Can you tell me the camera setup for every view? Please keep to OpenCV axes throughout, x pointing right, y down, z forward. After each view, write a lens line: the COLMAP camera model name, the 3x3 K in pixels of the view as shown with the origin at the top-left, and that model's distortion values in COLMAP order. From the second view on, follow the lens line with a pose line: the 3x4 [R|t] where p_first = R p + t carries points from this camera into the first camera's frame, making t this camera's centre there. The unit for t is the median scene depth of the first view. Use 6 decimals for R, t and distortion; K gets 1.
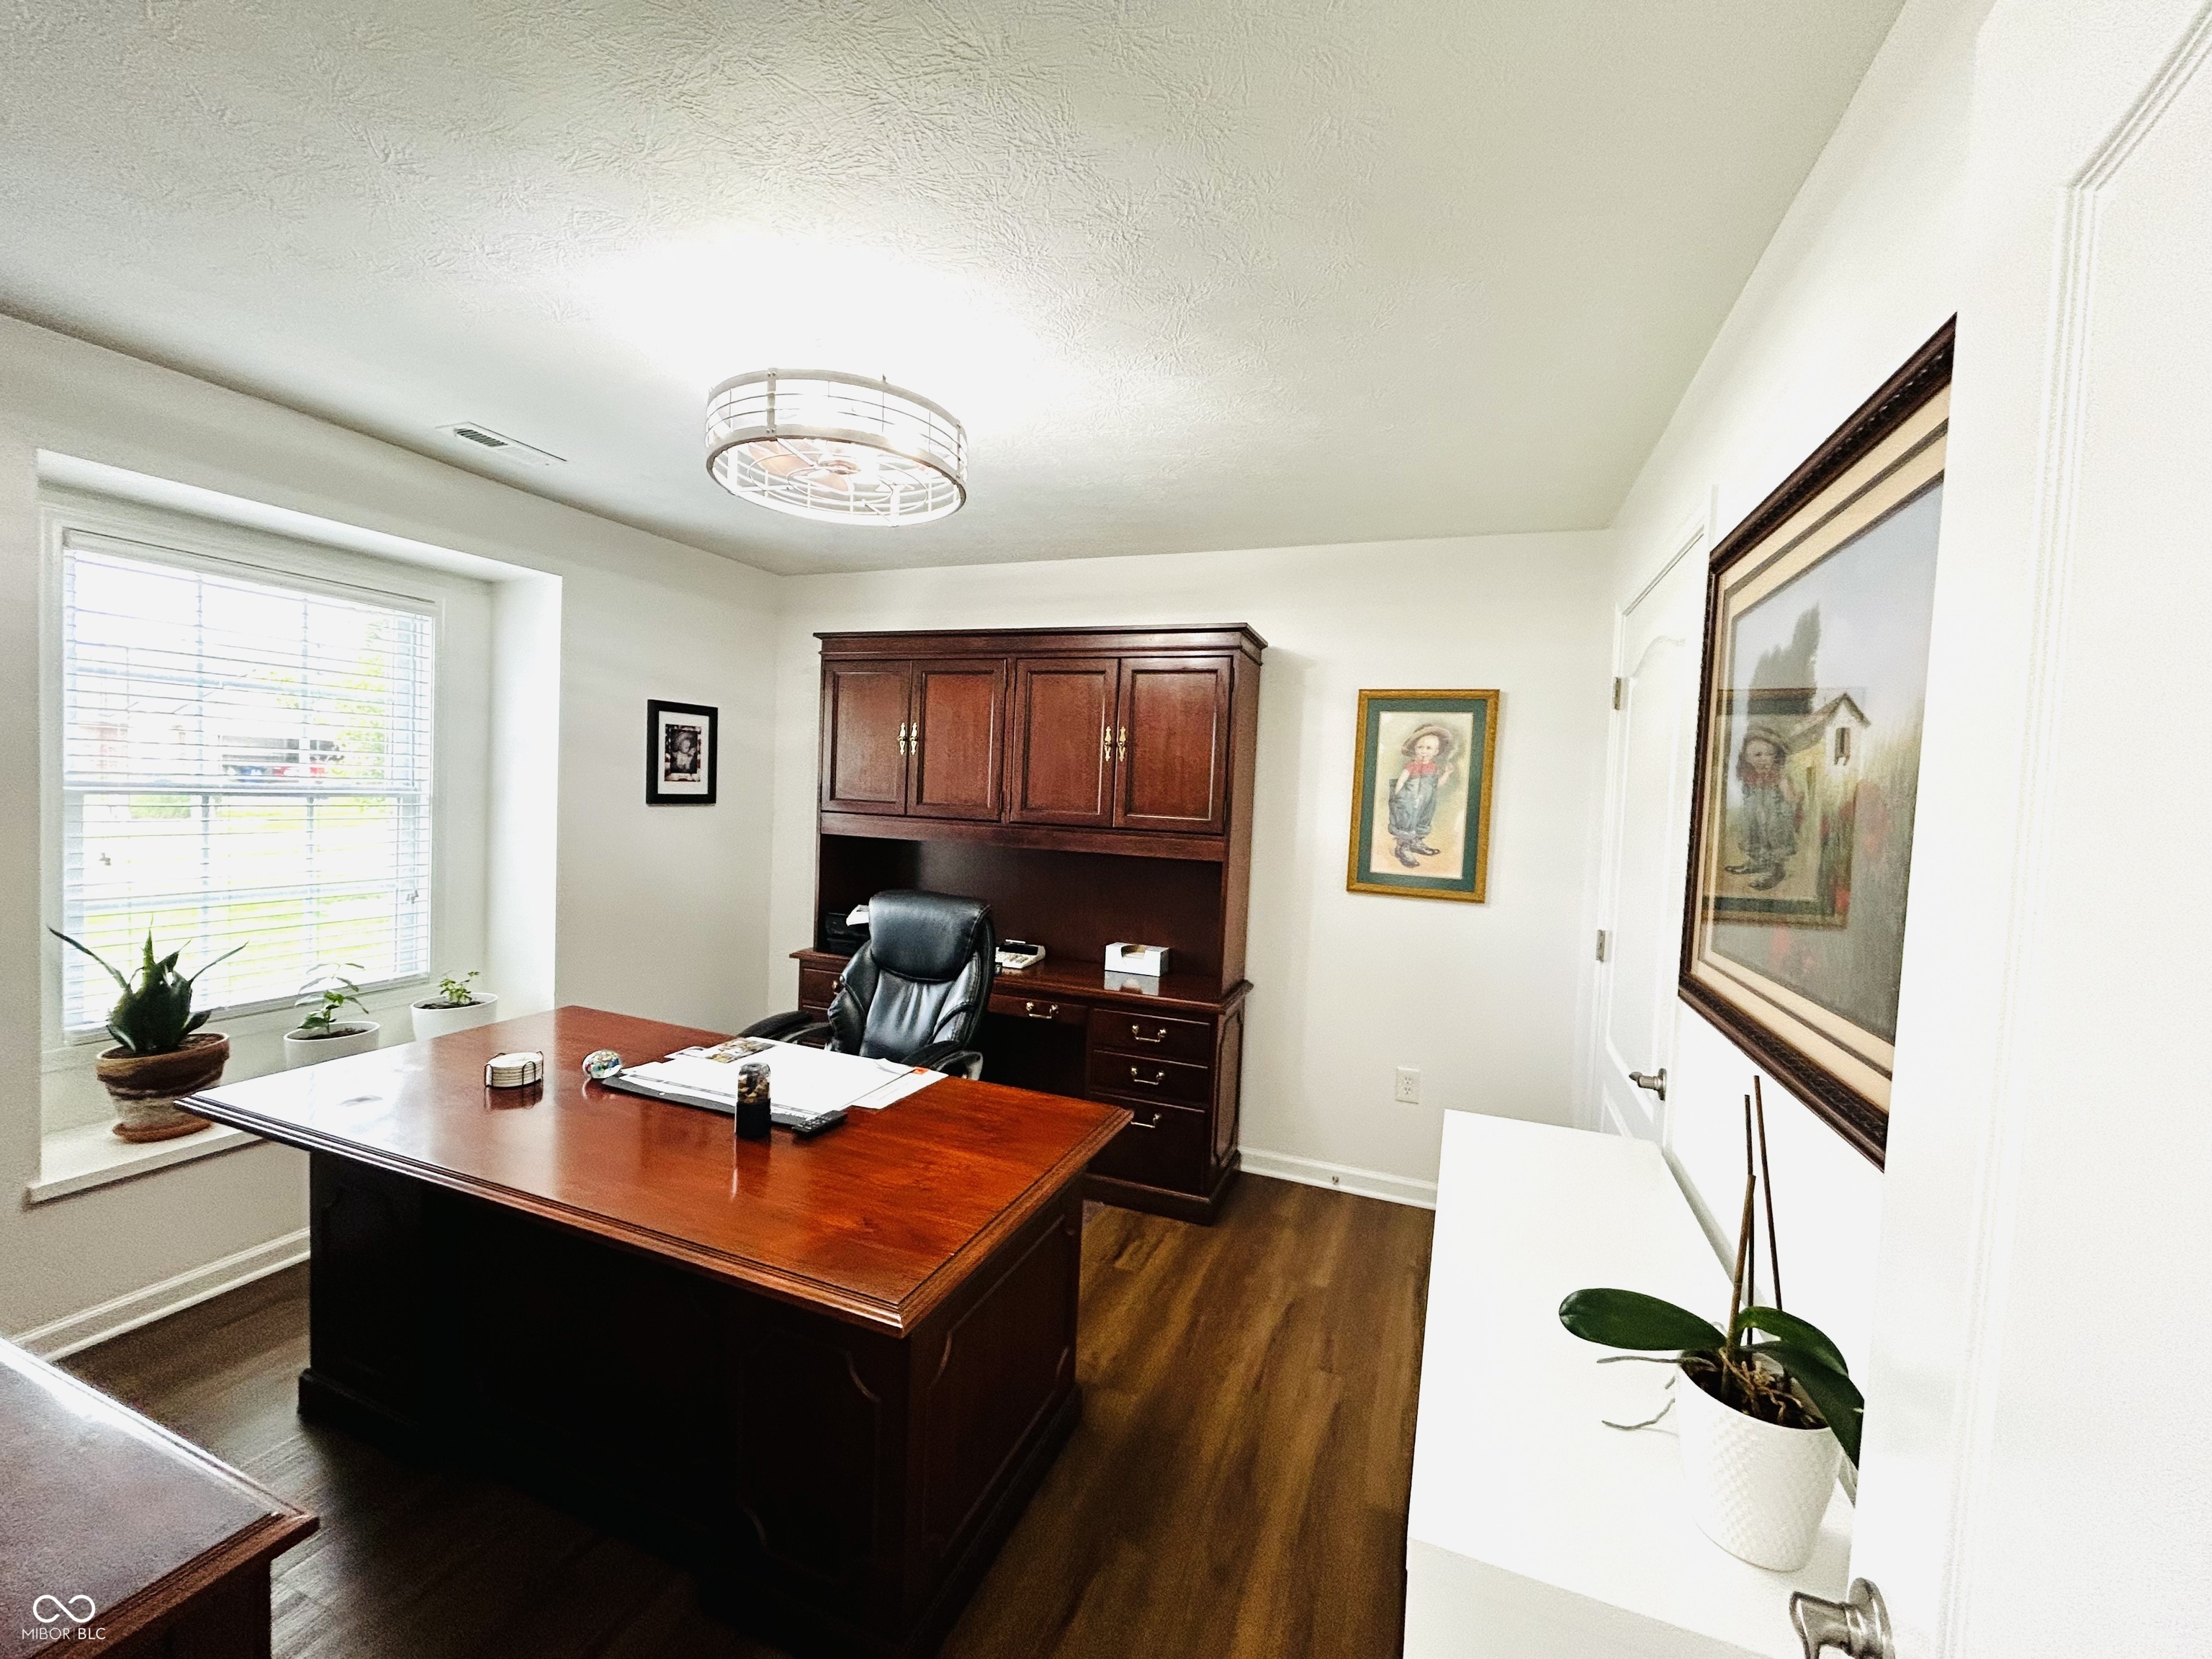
lens RADIAL K [[890.4, 0, 1108.4], [0, 890.4, 829.4], [0, 0, 1]] dist [0.002351, 0.000562]
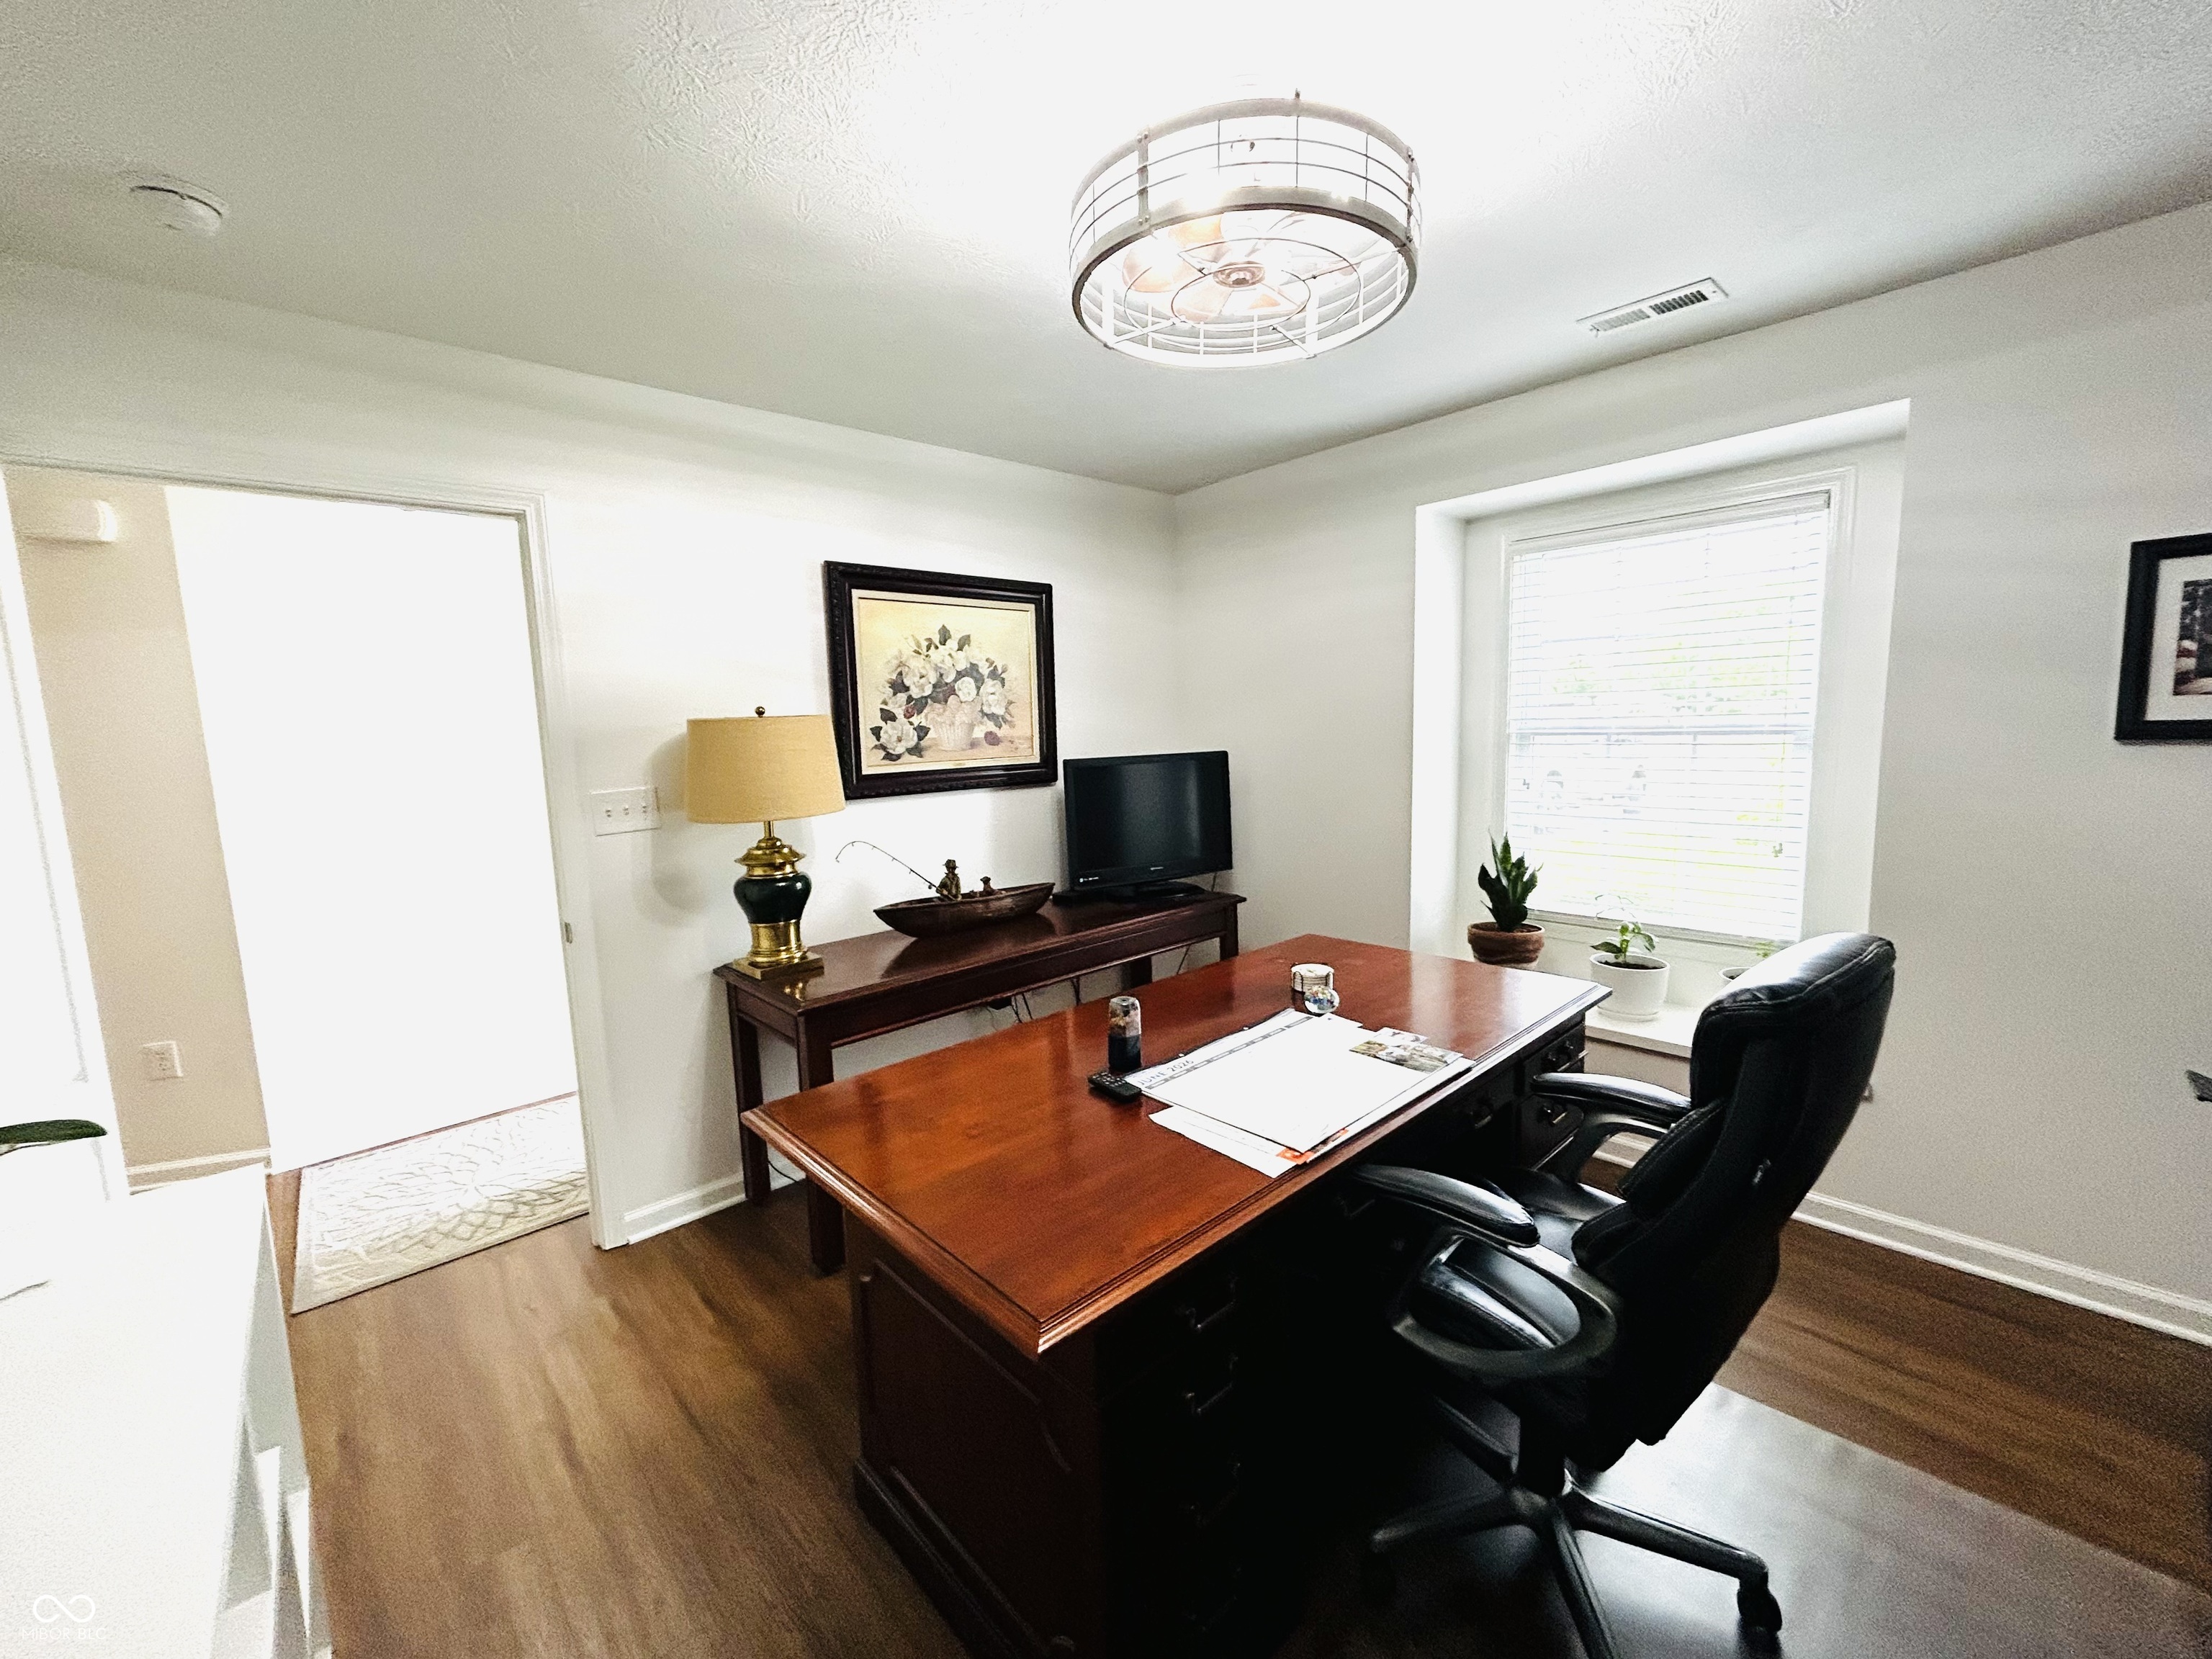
lens RADIAL K [[890.4, 0, 1108.6], [0, 890.4, 823.1], [0, 0, 1]] dist [0.002351, 0.000562]
pose [[-0.438058, 0.075448, -0.895775, 0.311179], [-0.028016, 0.994842, 0.097493, -0.018405], [0.898510, 0.067804, -0.433685, 0.890597]]
